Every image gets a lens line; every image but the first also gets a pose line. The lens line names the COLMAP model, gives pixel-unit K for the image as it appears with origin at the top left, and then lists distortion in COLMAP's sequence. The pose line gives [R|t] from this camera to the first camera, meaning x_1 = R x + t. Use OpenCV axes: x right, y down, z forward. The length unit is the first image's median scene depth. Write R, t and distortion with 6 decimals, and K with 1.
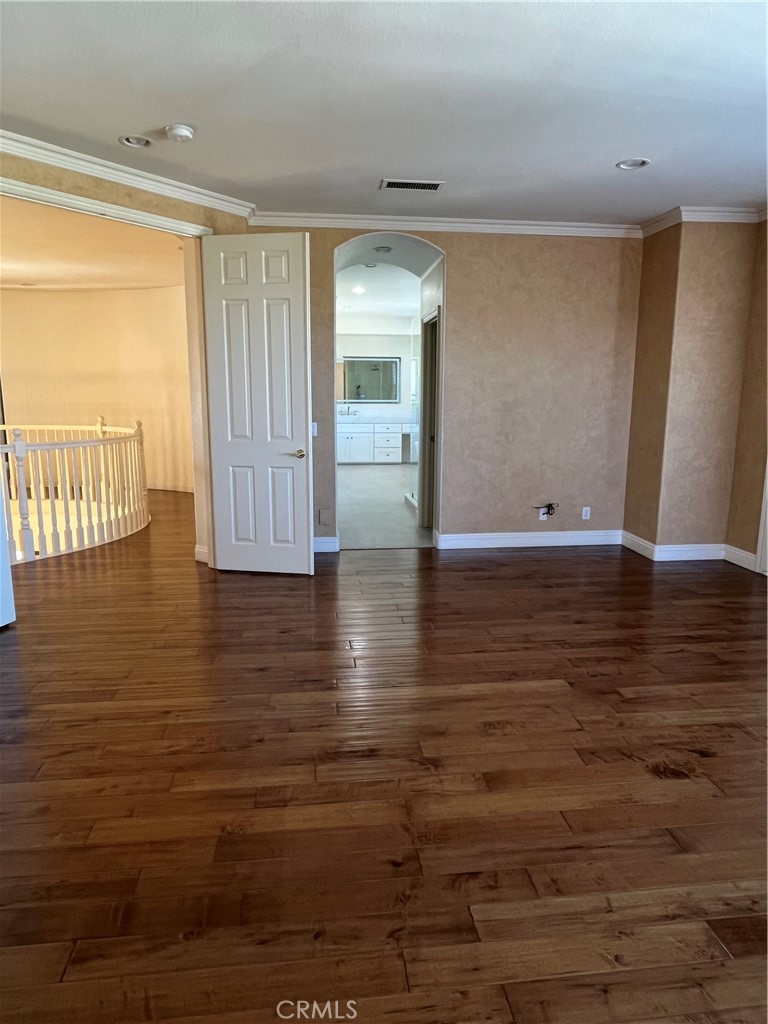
lens RADIAL K [[649.6, 0, 385.7], [0, 649.6, 506.6], [0, 0, 1]] dist [0.000325, -0.000551]
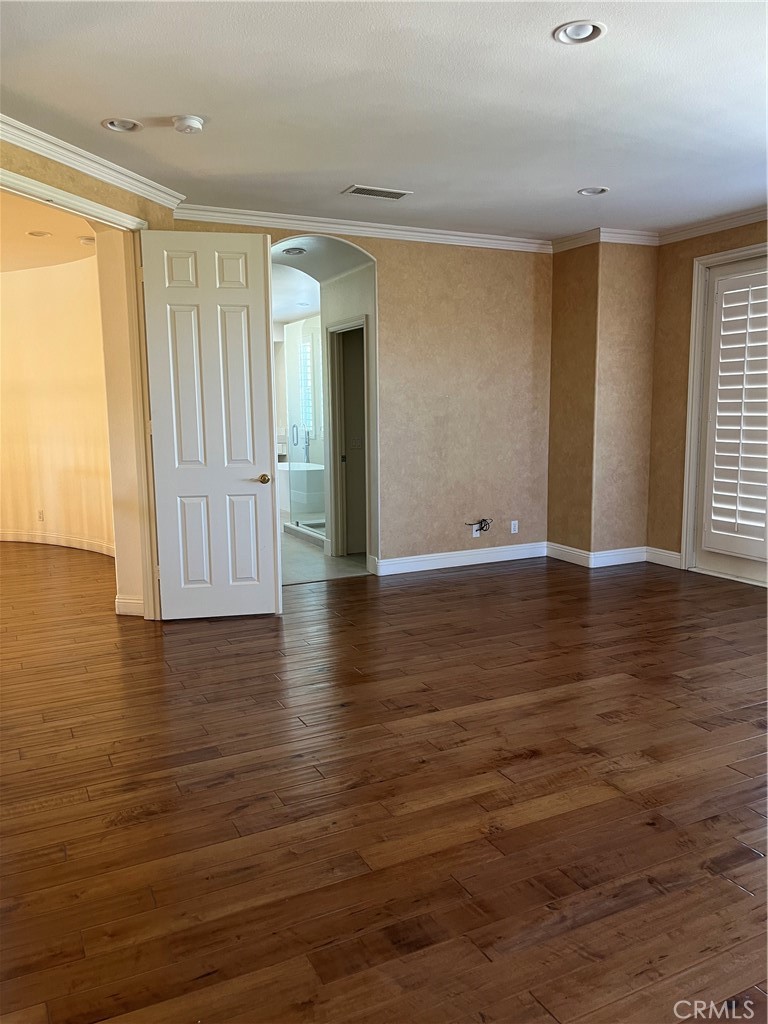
lens RADIAL K [[780.1, 0, 384.0], [0, 780.1, 512.0], [0, 0, 1]] dist [0.062601, -0.068321]
pose [[0.940771, -0.060955, 0.333518, -0.337543], [0.074012, 0.996903, -0.026573, 0.005455], [-0.330865, 0.049684, 0.942369, -0.065027]]
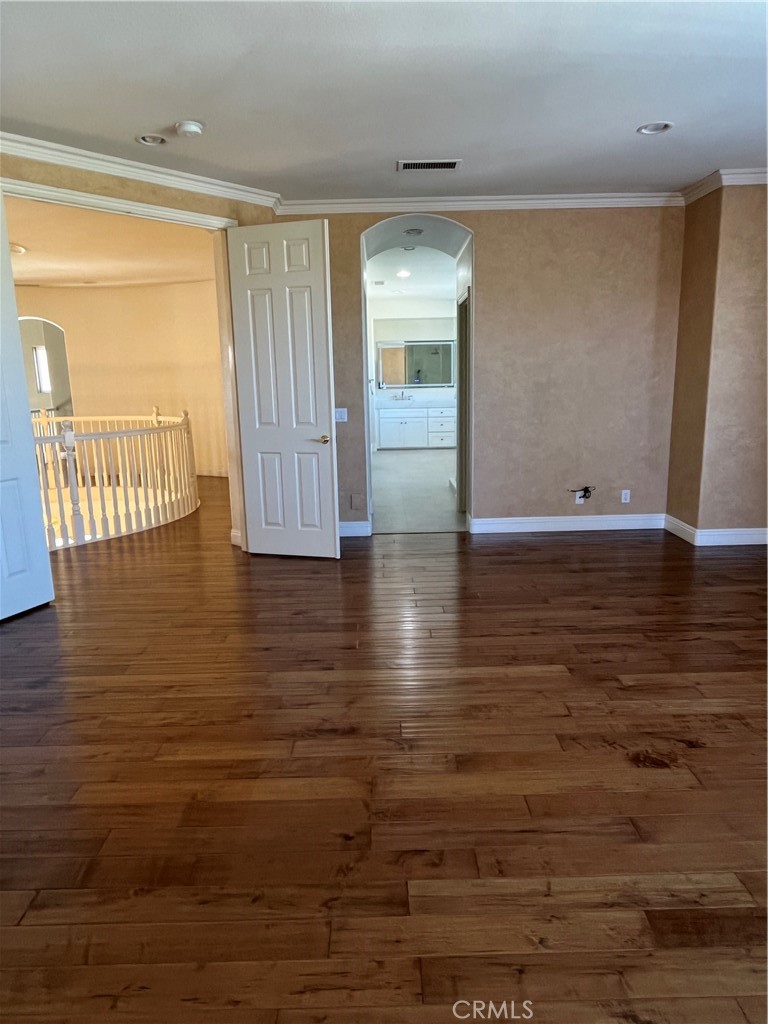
lens RADIAL K [[649.6, 0, 385.7], [0, 649.6, 506.6], [0, 0, 1]] dist [0.000325, -0.000551]
pose [[0.993579, -0.004361, -0.113056, 0.078182], [0.006956, 0.999721, 0.022564, 0.001451], [0.112926, -0.023205, 0.993332, -0.000905]]
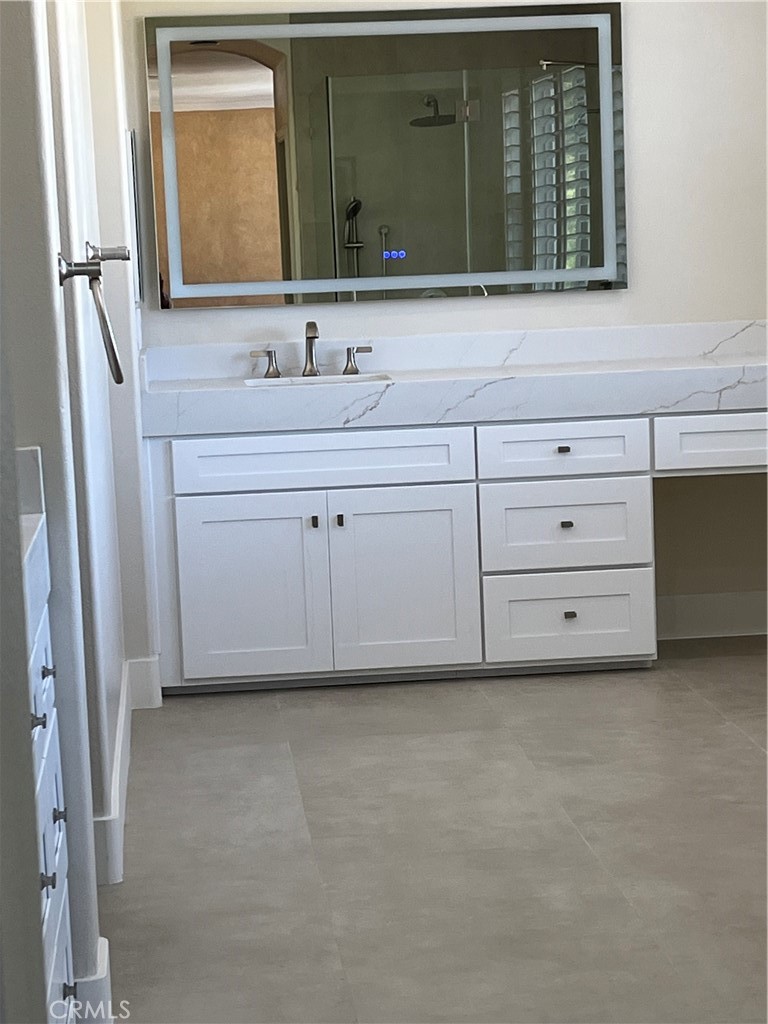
lens RADIAL K [[2248.8, 0, 384.0], [0, 2248.8, 512.0], [0, 0, 1]] dist [0.047090, 0.444662]
pose [[0.998969, -0.043565, -0.012734, -0.089060], [0.042779, 0.997481, -0.056575, -0.198076], [0.015166, 0.055972, 0.998317, 1.178401]]
